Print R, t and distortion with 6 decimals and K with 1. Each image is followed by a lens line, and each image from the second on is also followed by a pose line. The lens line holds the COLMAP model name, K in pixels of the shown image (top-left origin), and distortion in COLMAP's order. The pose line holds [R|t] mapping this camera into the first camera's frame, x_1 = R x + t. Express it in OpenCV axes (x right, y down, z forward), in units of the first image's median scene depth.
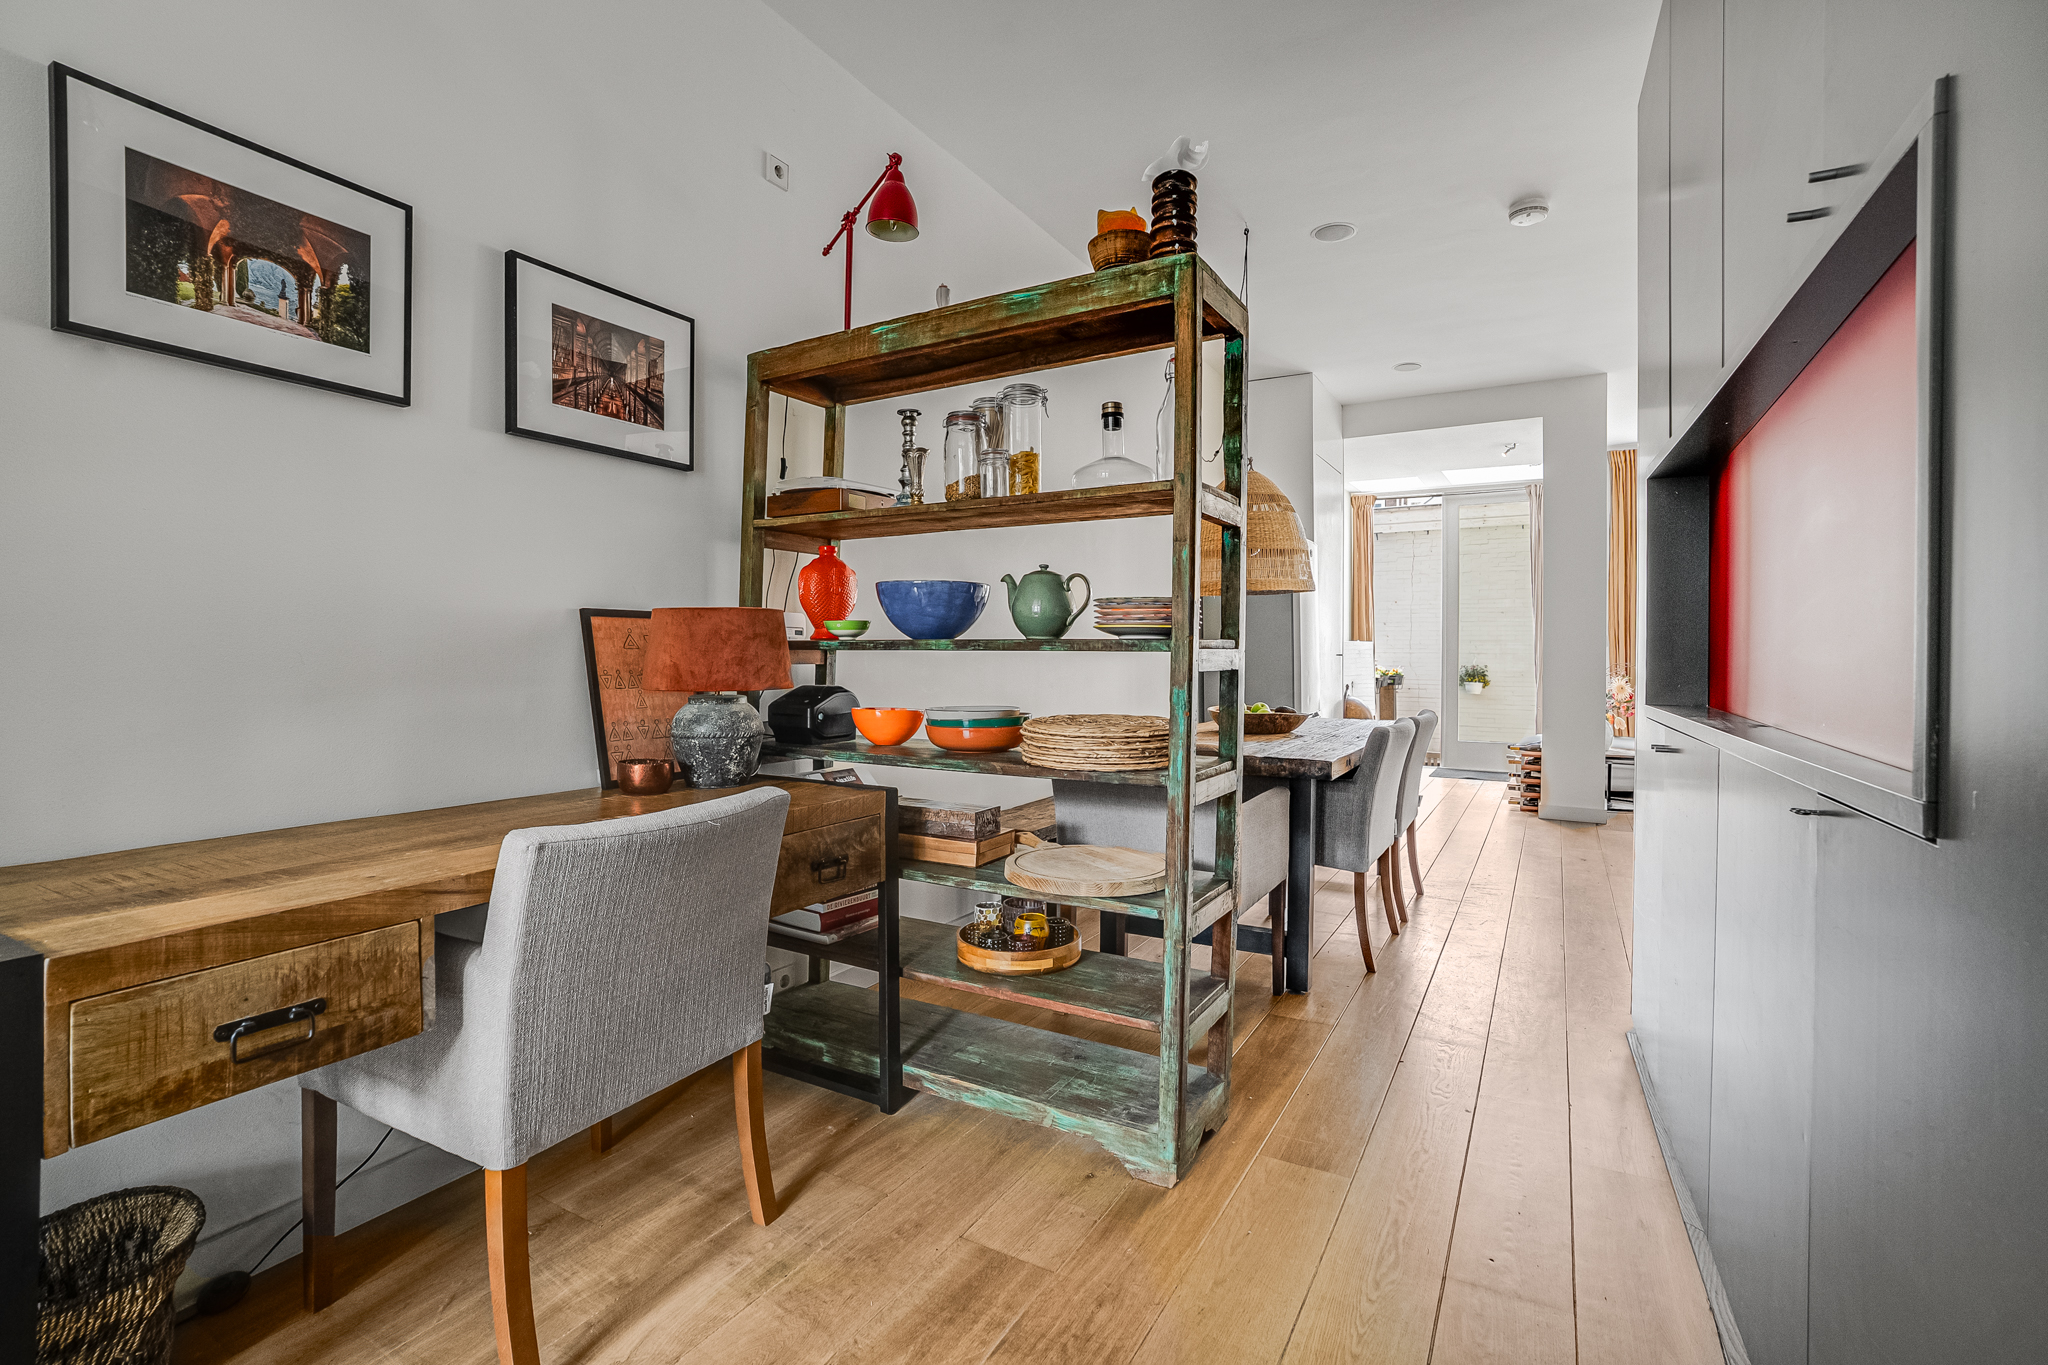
lens RADIAL K [[947.2, 0, 1023.5], [0, 947.2, 664.0], [0, 0, 1]] dist [-0.053787, 0.018321]
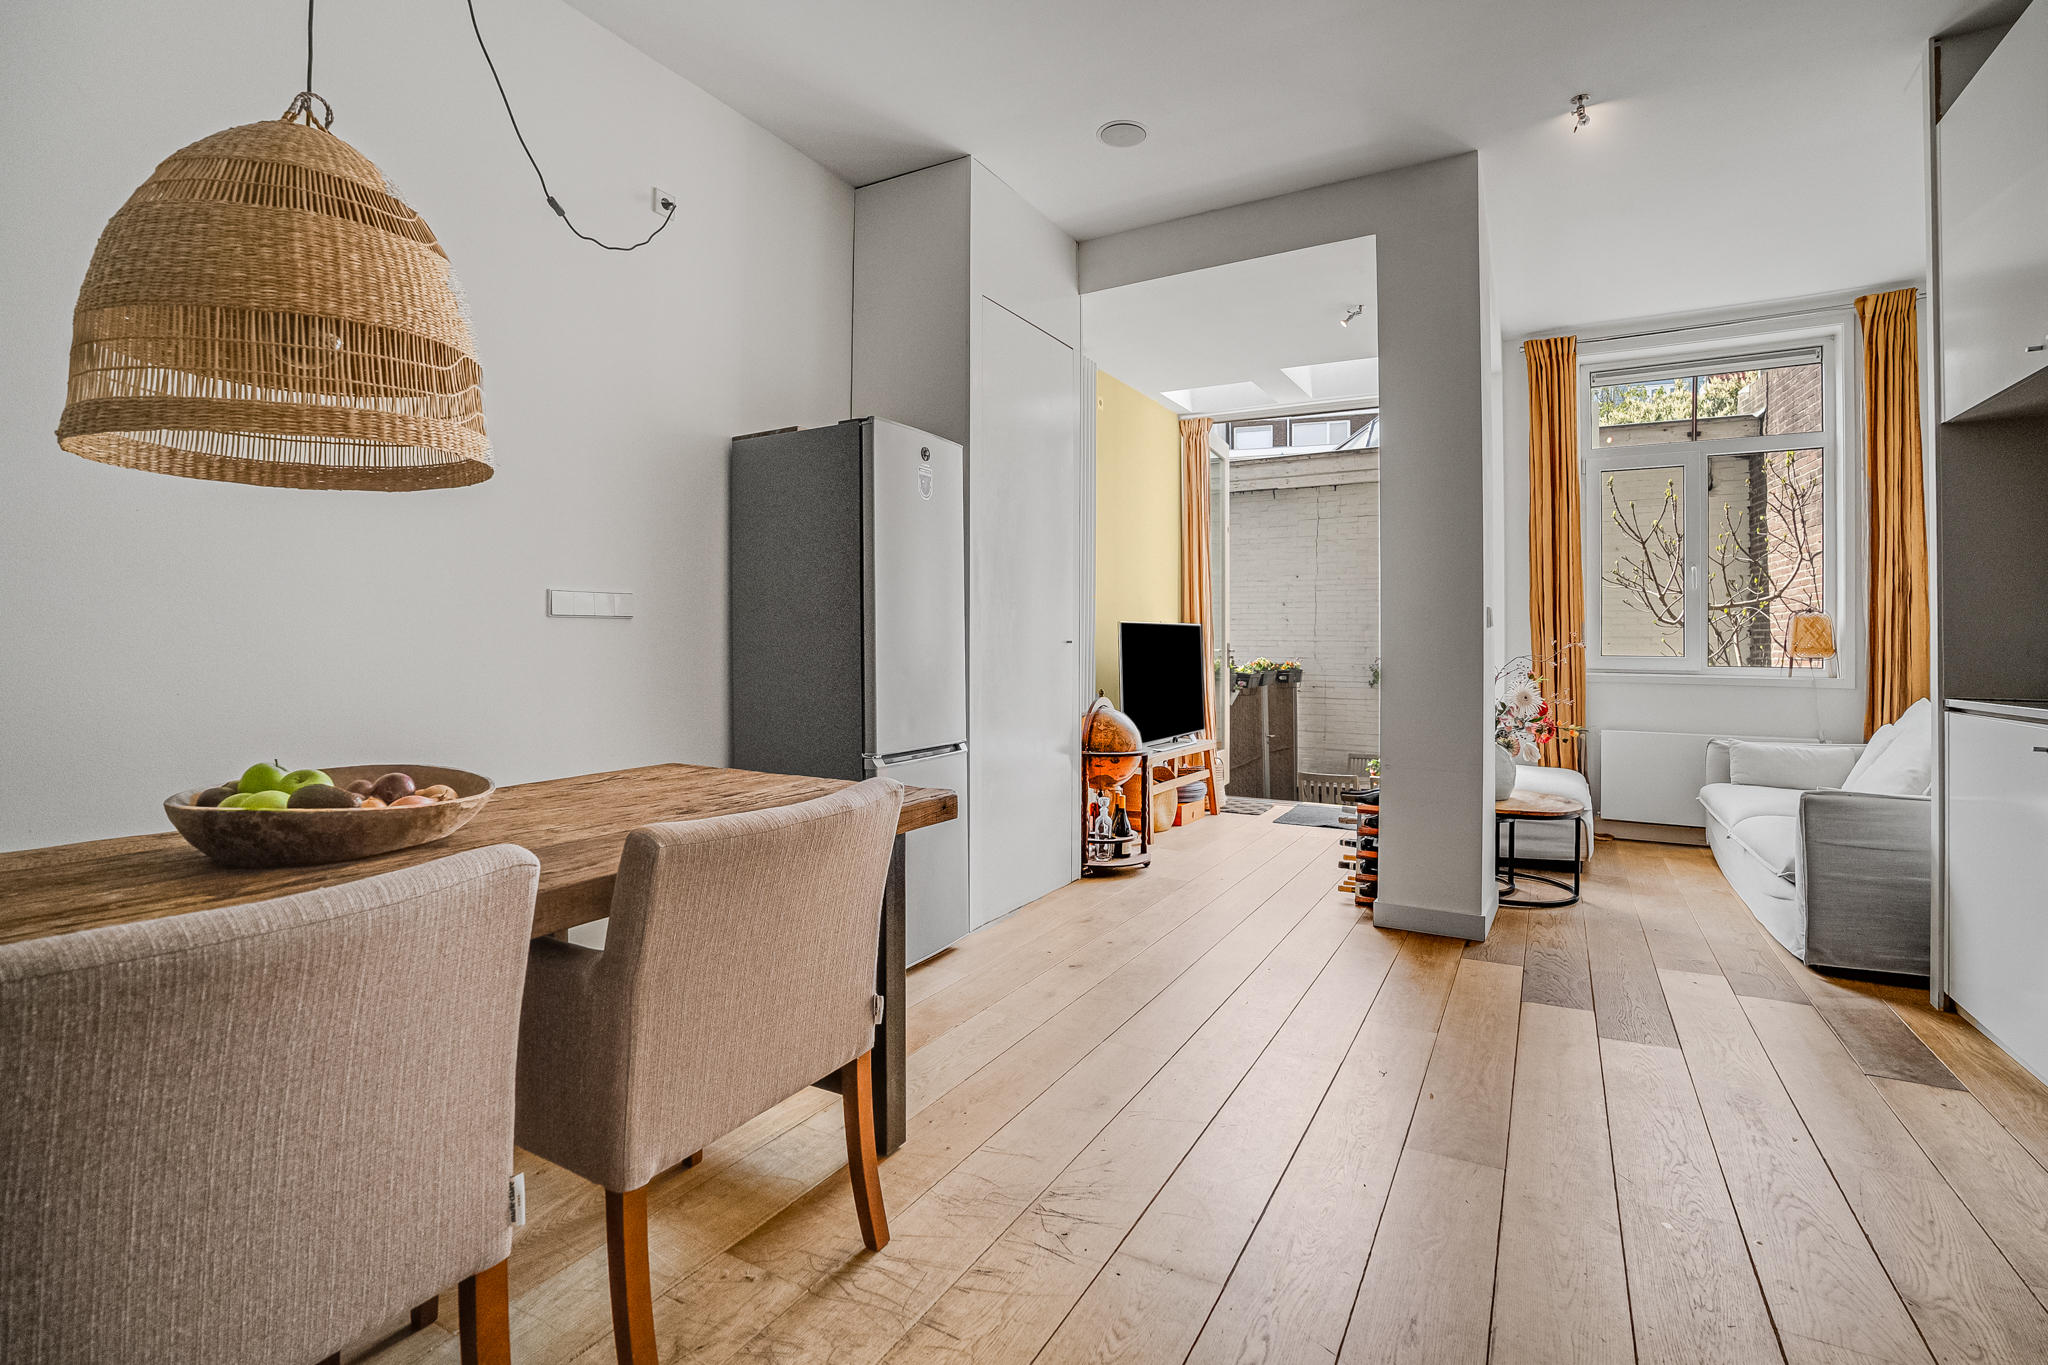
lens RADIAL K [[947.2, 0, 1019.3], [0, 947.2, 639.8], [0, 0, 1]] dist [-0.053787, 0.018321]
pose [[0.999982, 0.004370, 0.004143, 0.307102], [-0.004321, 0.999922, -0.011730, -0.002928], [-0.004194, 0.011712, 0.999923, 0.387987]]
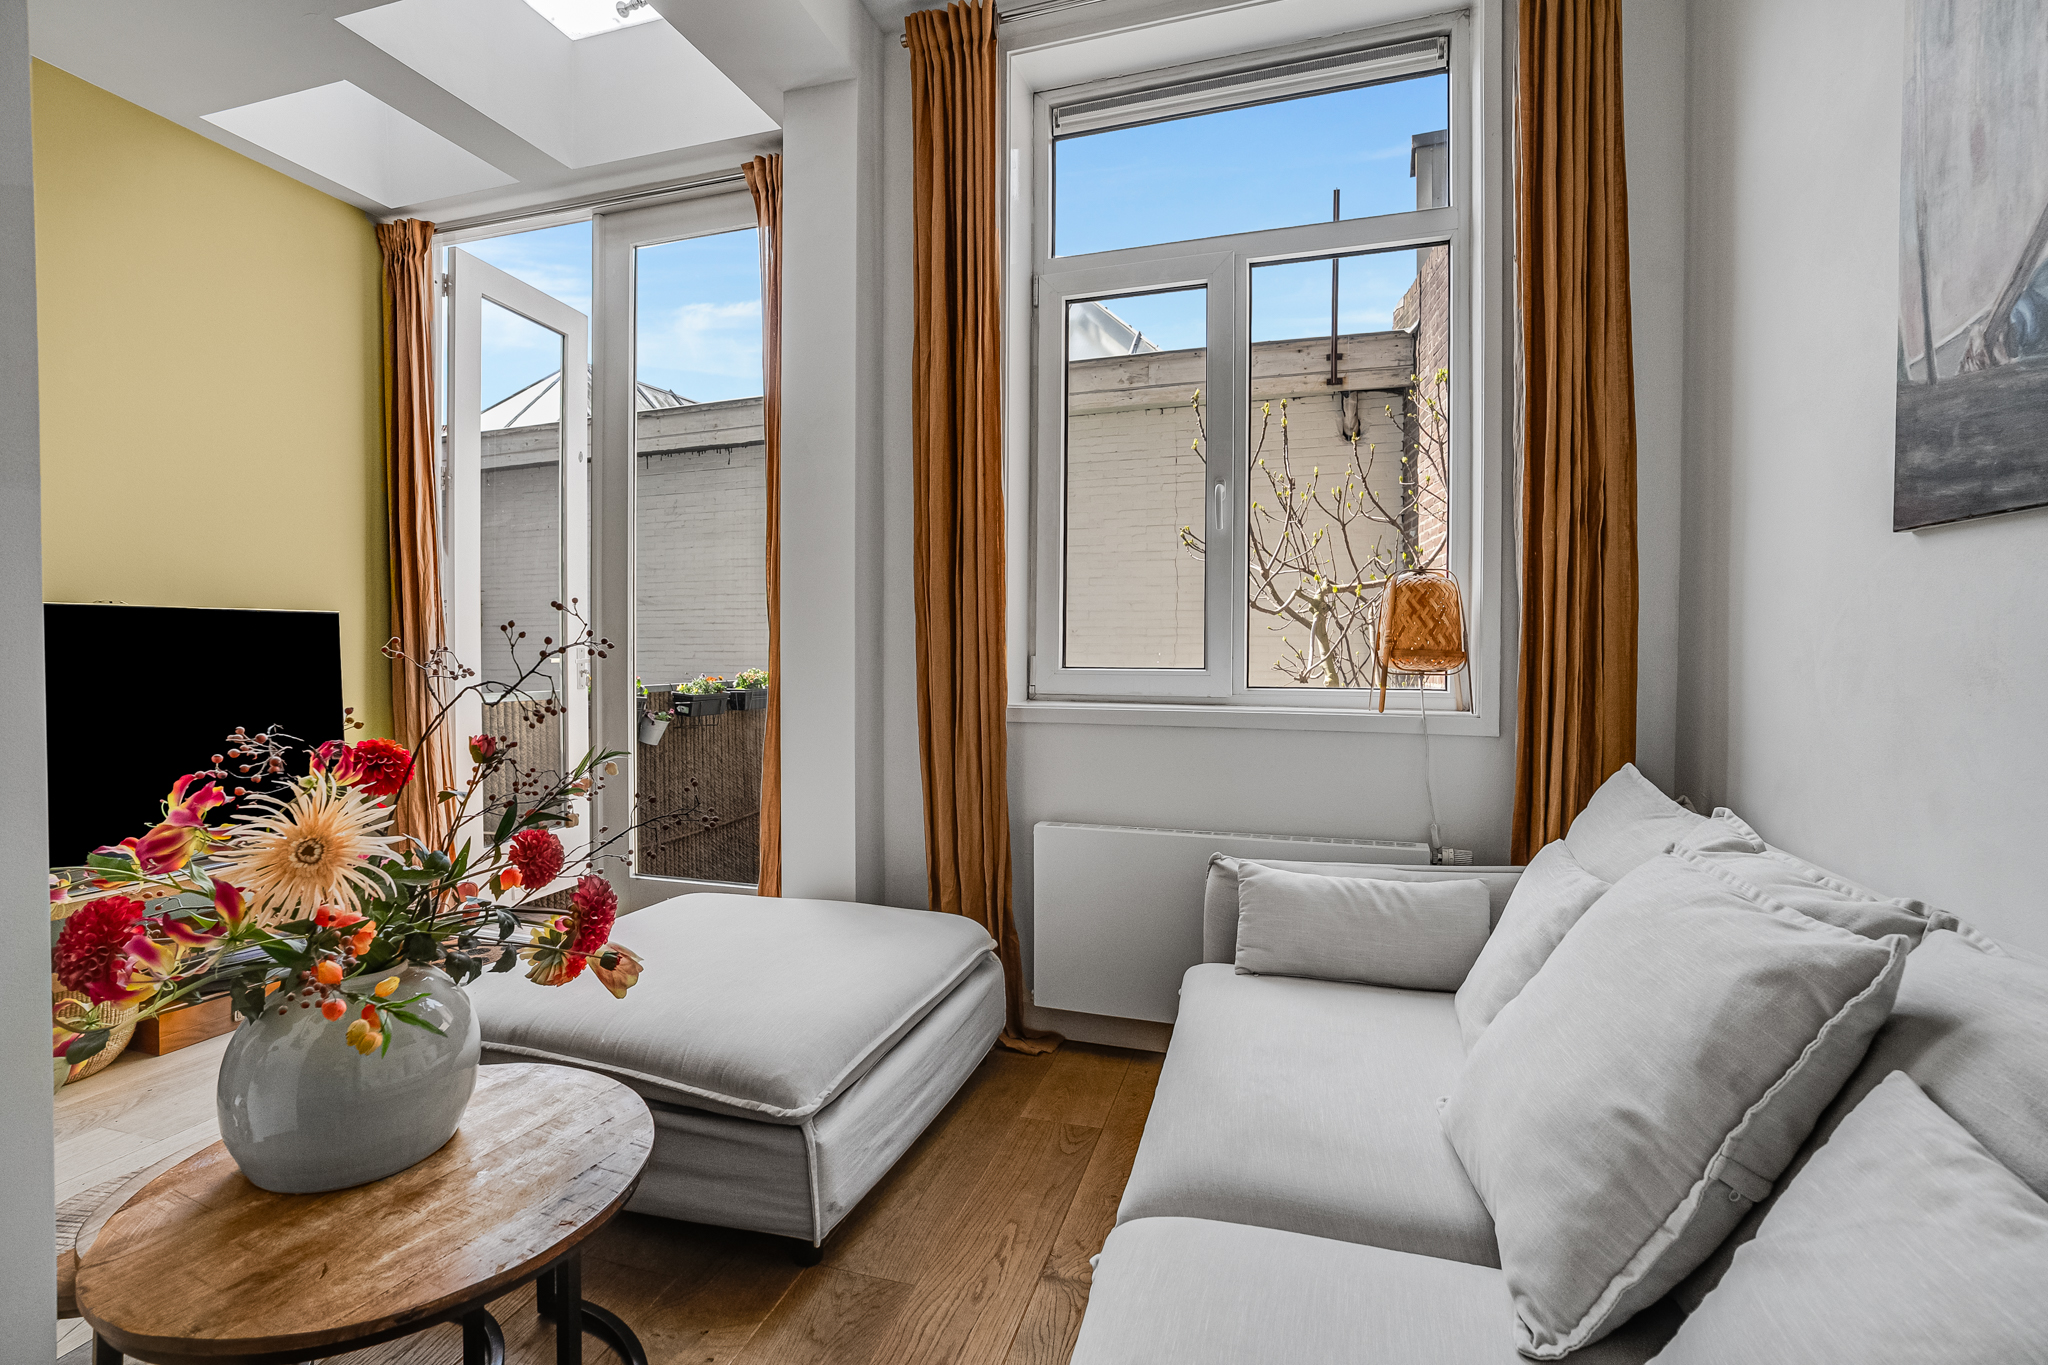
lens RADIAL K [[947.2, 0, 1026.1], [0, 947.2, 659.6], [0, 0, 1]] dist [-0.053787, 0.018321]
pose [[0.971380, -0.003851, 0.237499, 0.707463], [0.003215, 0.999990, 0.003066, -0.005631], [-0.237509, -0.002215, 0.971383, 0.804717]]
